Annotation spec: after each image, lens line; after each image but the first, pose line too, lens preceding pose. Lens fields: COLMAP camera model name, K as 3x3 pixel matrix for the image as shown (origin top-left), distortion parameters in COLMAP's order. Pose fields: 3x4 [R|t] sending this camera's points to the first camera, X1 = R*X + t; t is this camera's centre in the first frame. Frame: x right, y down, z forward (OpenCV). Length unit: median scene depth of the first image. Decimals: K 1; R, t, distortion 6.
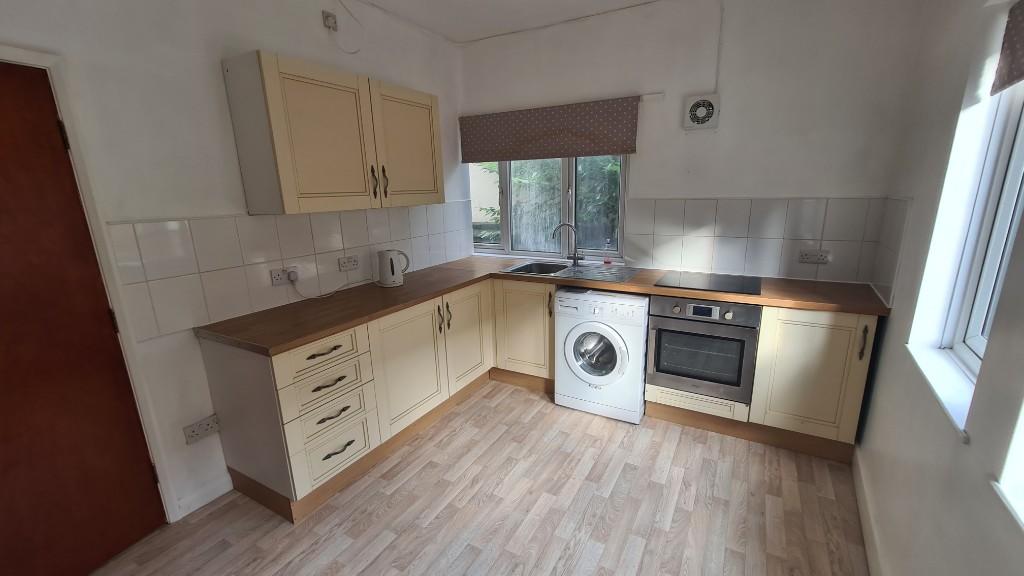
lens RADIAL K [[420.7, 0, 523.5], [0, 420.7, 285.4], [0, 0, 1]] dist [-0.000264, 0.000025]
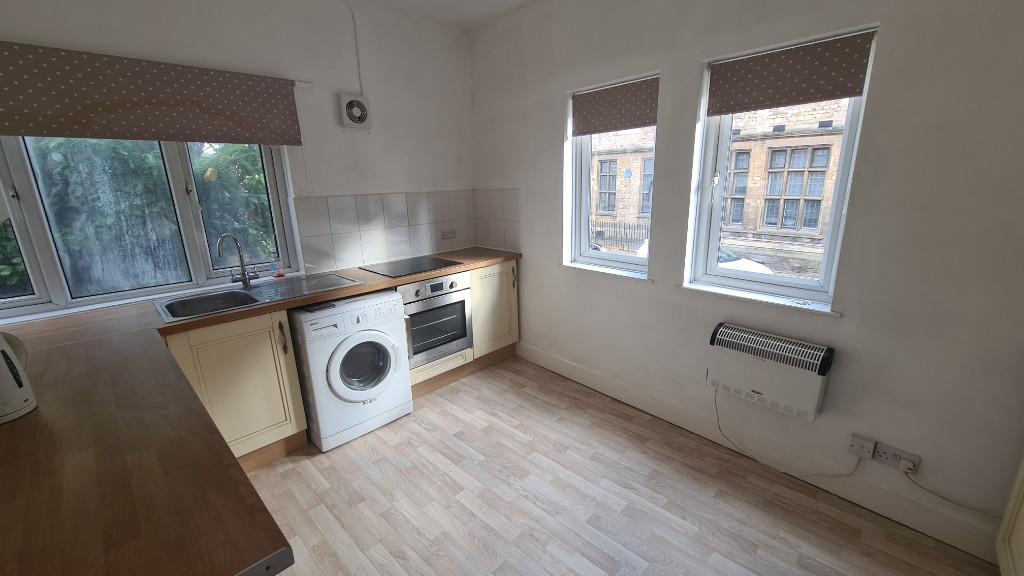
lens RADIAL K [[420.7, 0, 523.5], [0, 420.7, 285.4], [0, 0, 1]] dist [-0.000264, 0.000025]
pose [[0.258374, -0.226843, 0.939034, -0.589666], [0.232912, 0.957993, 0.167337, -0.081209], [-0.937547, 0.175477, 0.300355, 0.397587]]
